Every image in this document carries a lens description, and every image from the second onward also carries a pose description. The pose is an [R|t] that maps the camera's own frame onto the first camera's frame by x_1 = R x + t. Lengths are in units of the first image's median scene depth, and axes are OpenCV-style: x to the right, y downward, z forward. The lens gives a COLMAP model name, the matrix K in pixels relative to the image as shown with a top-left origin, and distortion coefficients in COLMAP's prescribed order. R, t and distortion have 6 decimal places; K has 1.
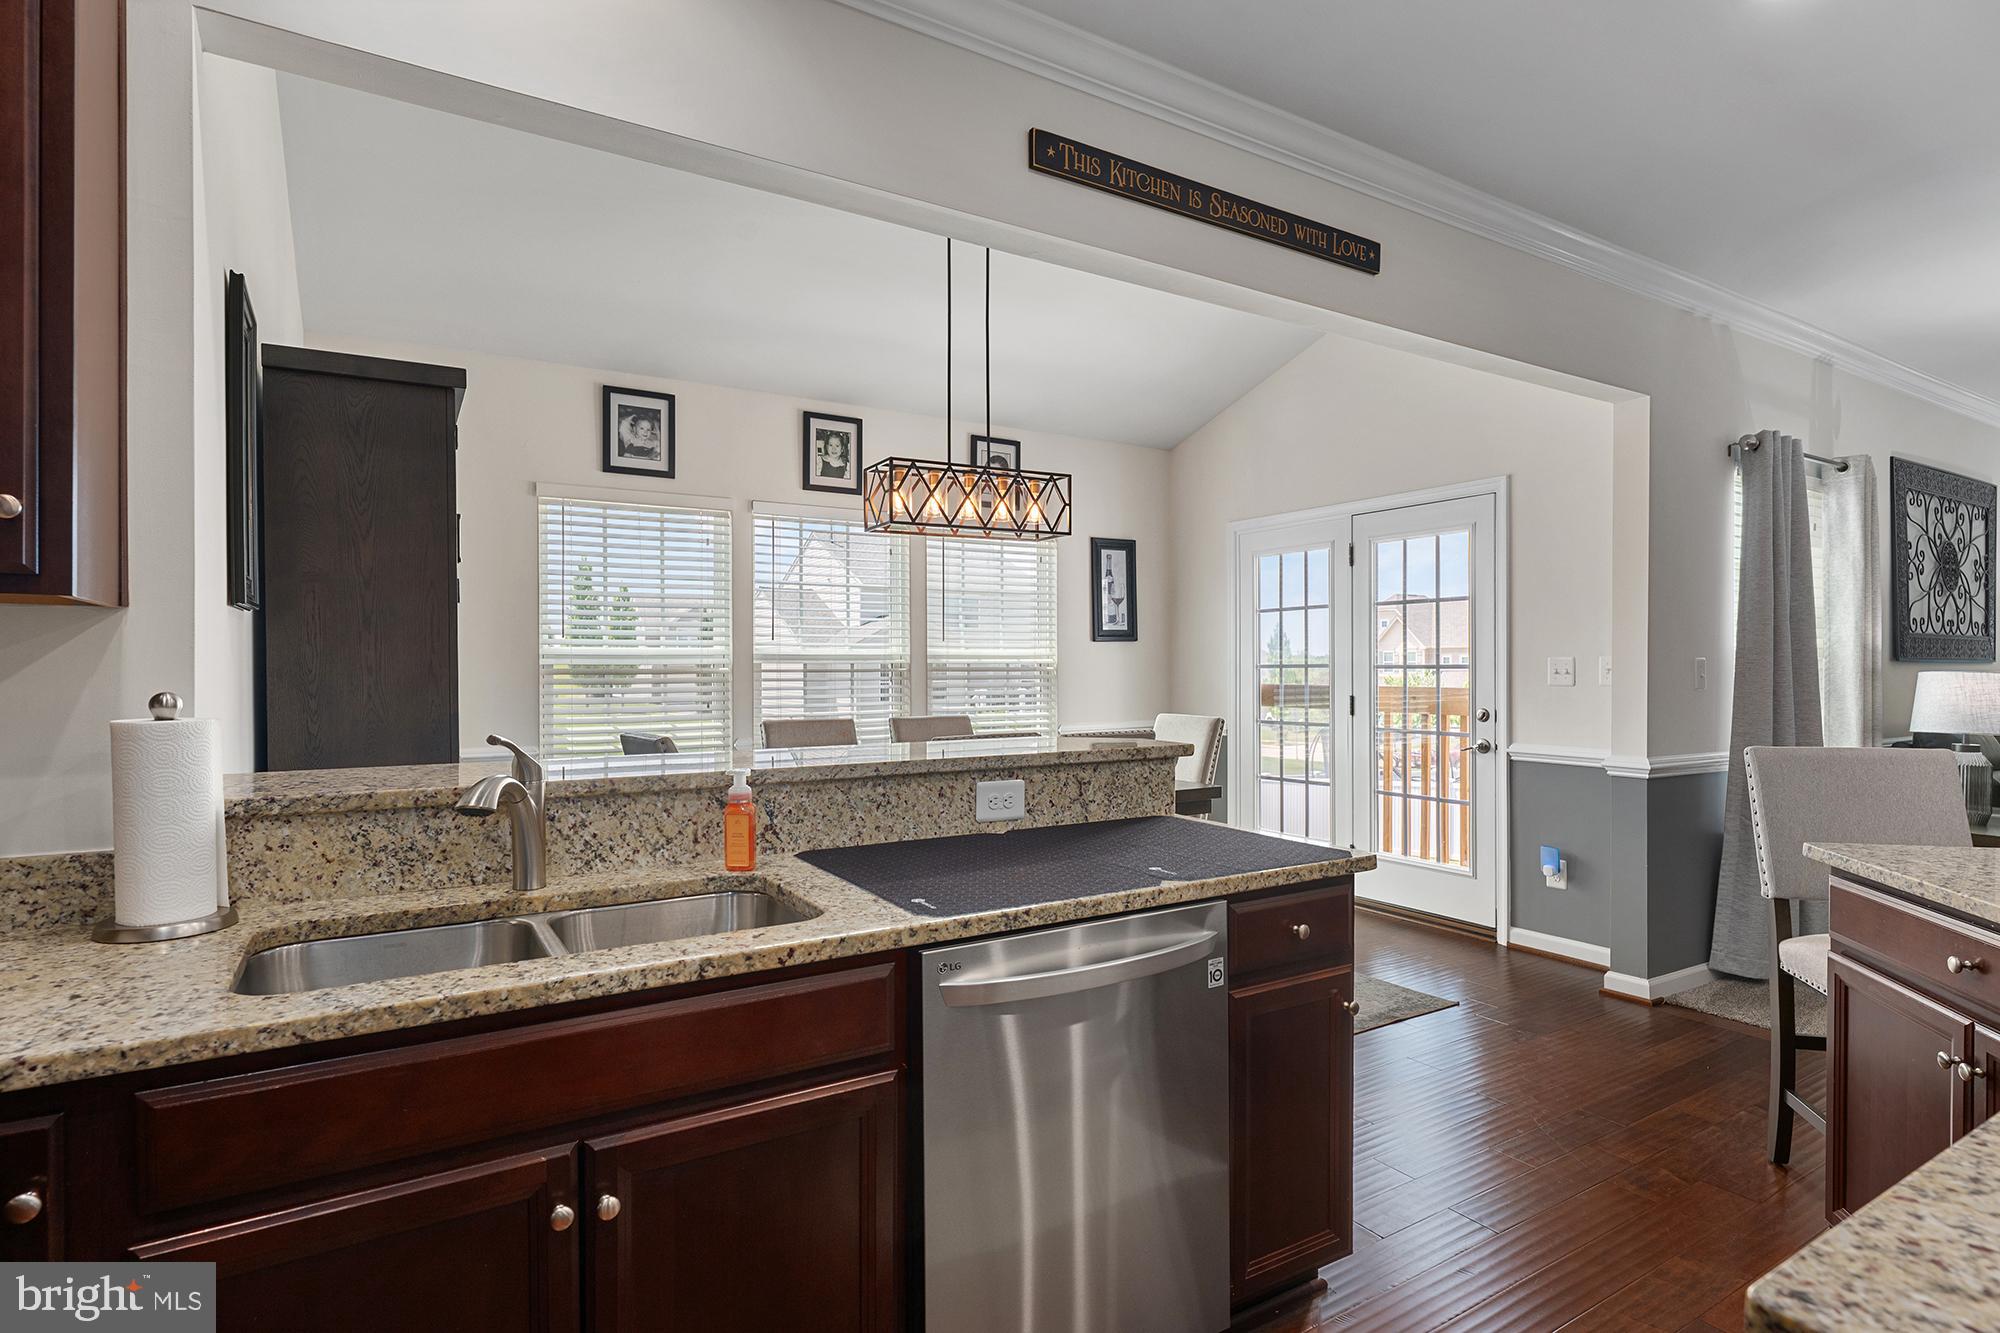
lens RADIAL K [[1012.5, 0, 990.8], [0, 1012.5, 670.5], [0, 0, 1]] dist [-0.004777, 0.002781]
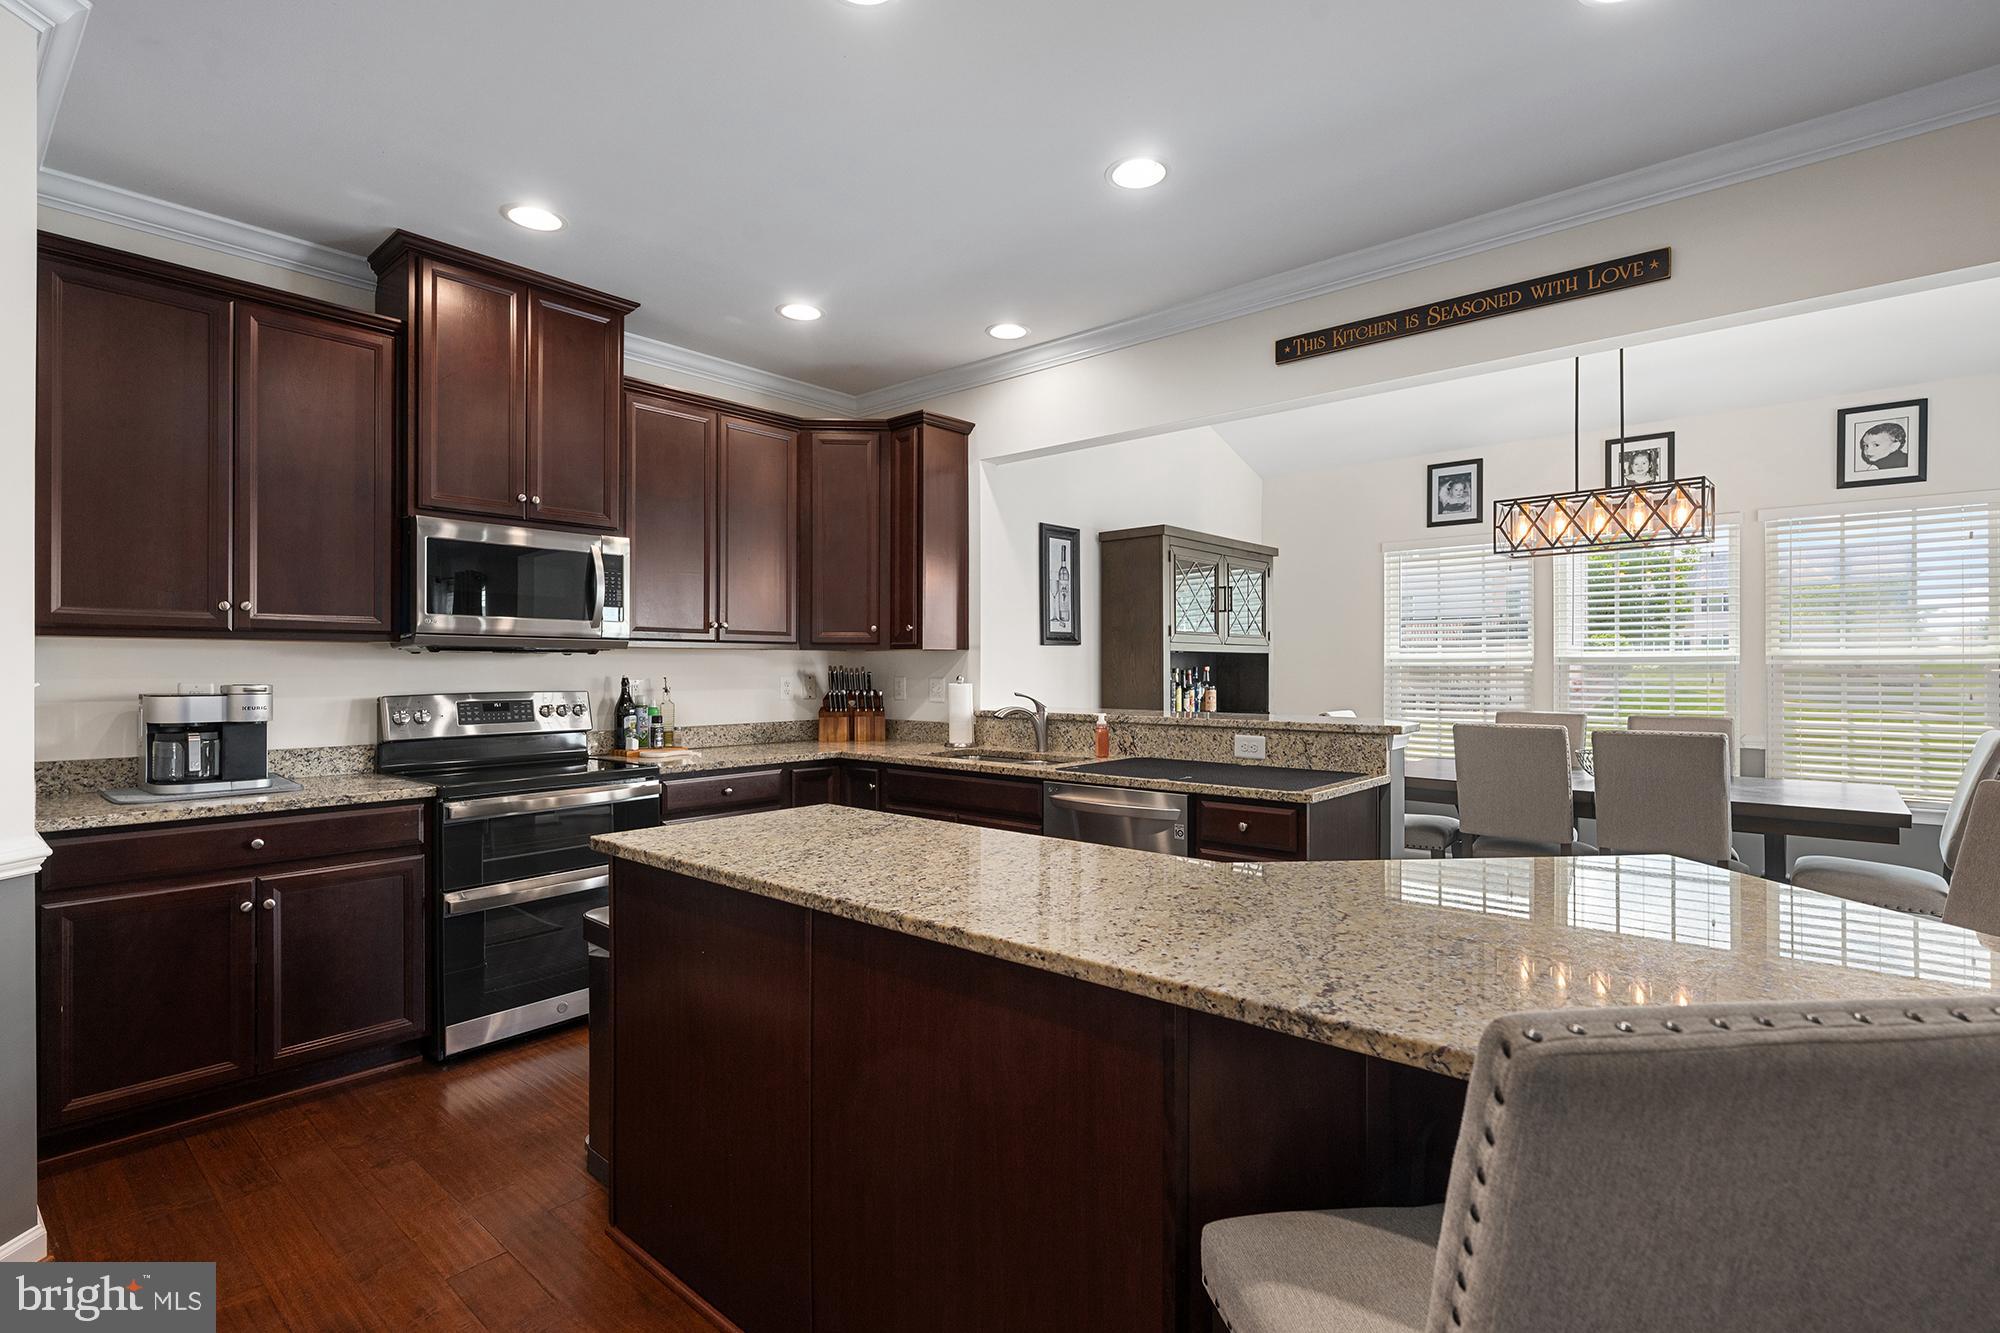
lens RADIAL K [[948.8, 0, 1023.0], [0, 948.8, 672.7], [0, 0, 1]] dist [-0.001964, -0.001480]
pose [[0.307974, 0.007958, -0.951362, 1.275642], [-0.004117, 0.999967, 0.007031, -0.006359], [0.951386, 0.001751, 0.307996, 0.125929]]
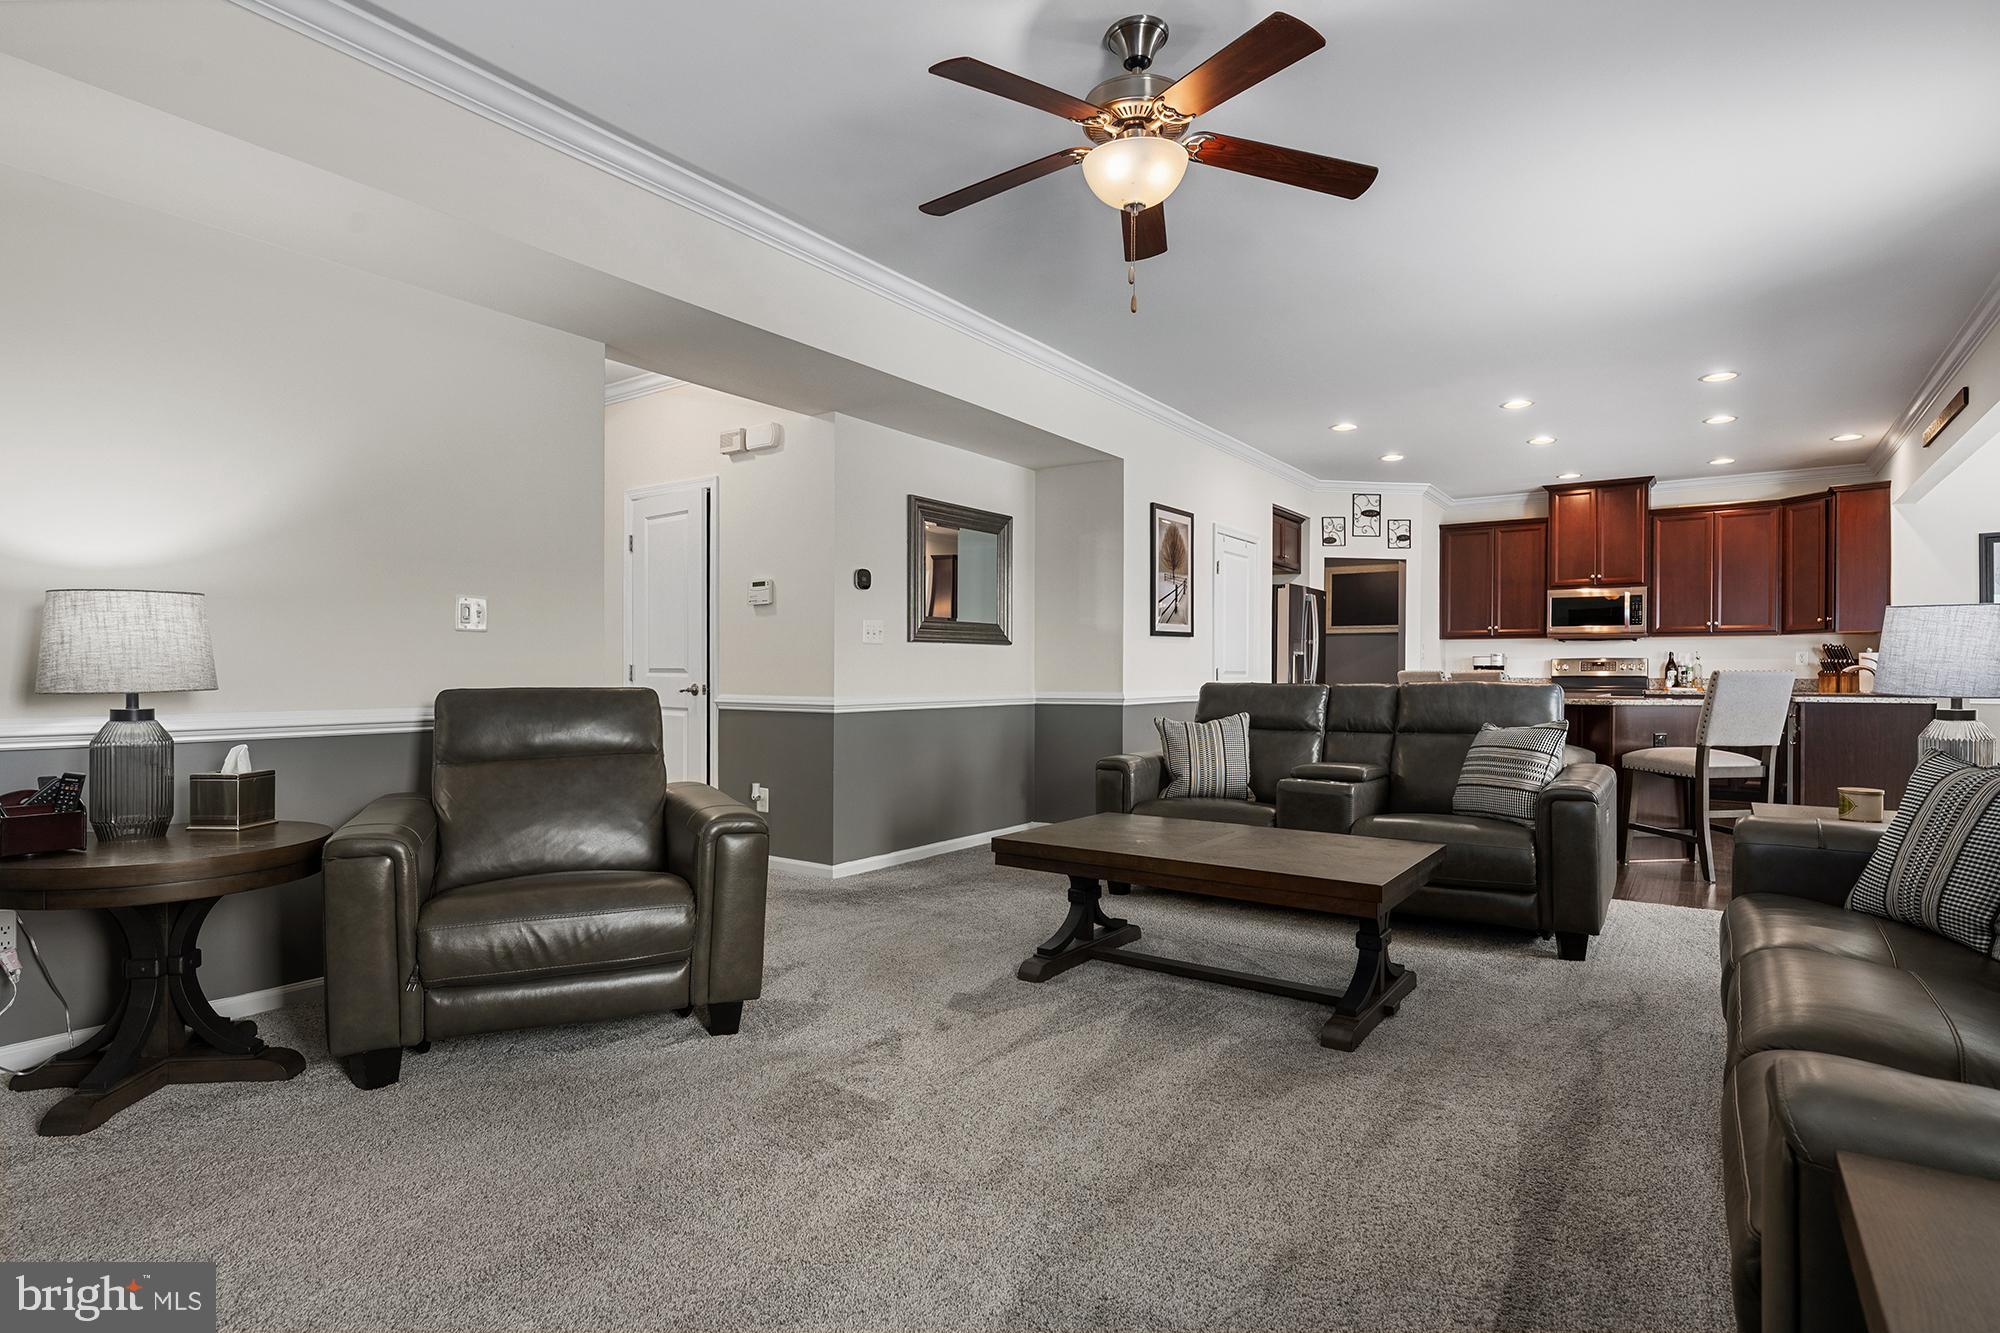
lens RADIAL K [[1012.5, 0, 976.5], [0, 1012.5, 698.4], [0, 0, 1]] dist [-0.004777, 0.002781]
pose [[-0.928329, 0.007727, -0.371679, 3.049425], [-0.003949, 0.999523, 0.030644, 0.079044], [0.371738, 0.029916, -0.927855, 2.330515]]
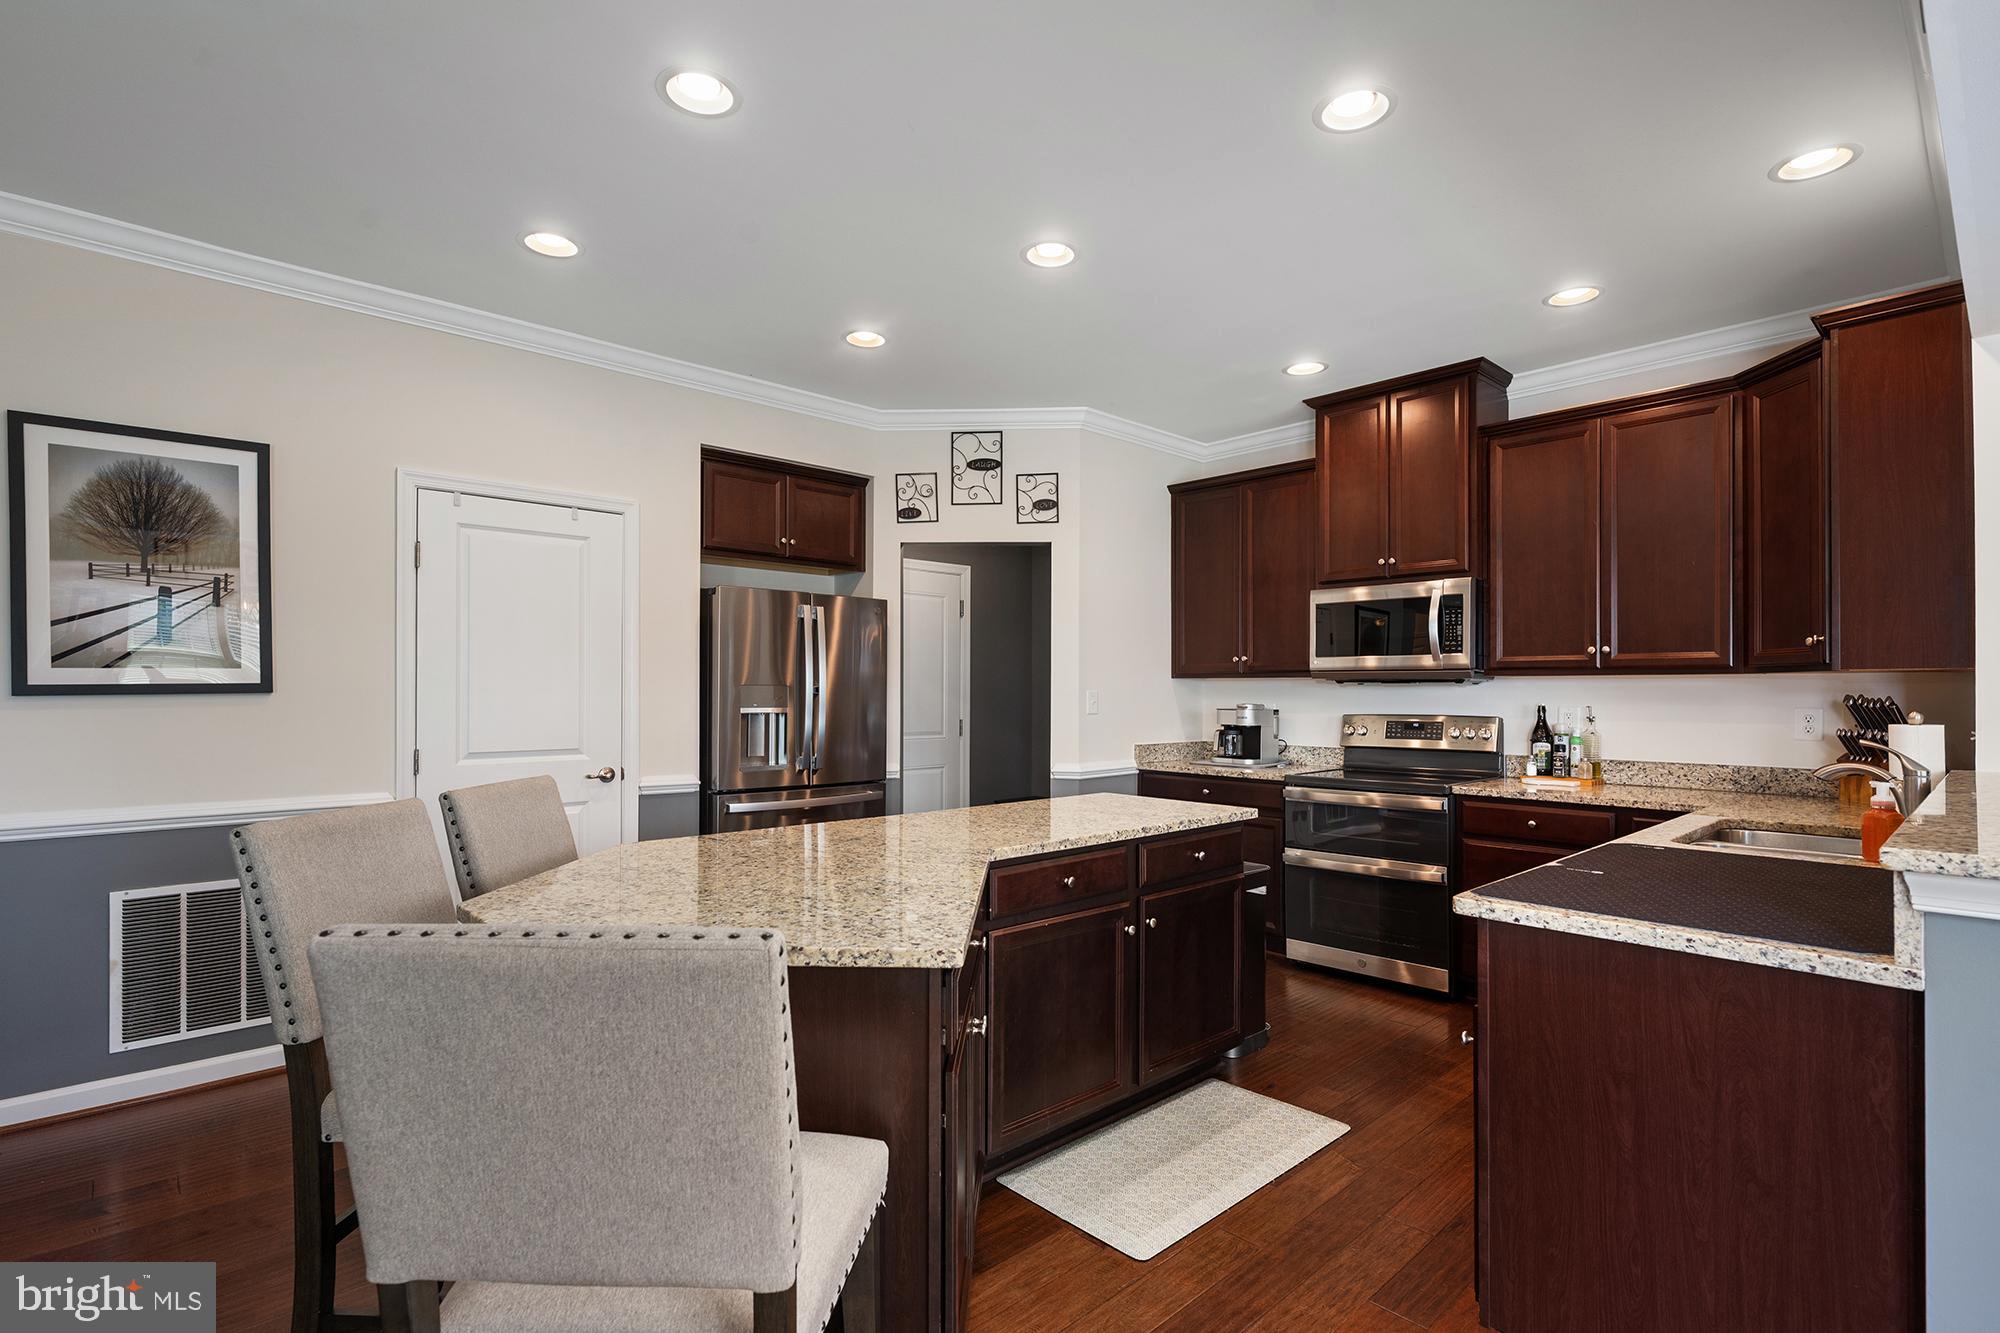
lens RADIAL K [[948.8, 0, 995.4], [0, 948.8, 711.7], [0, 0, 1]] dist [-0.001964, -0.001480]
pose [[-0.983390, 0.002947, -0.181483, 0.762945], [-0.001285, 0.999730, 0.023199, -0.010203], [0.181503, 0.023047, -0.983120, 1.436228]]
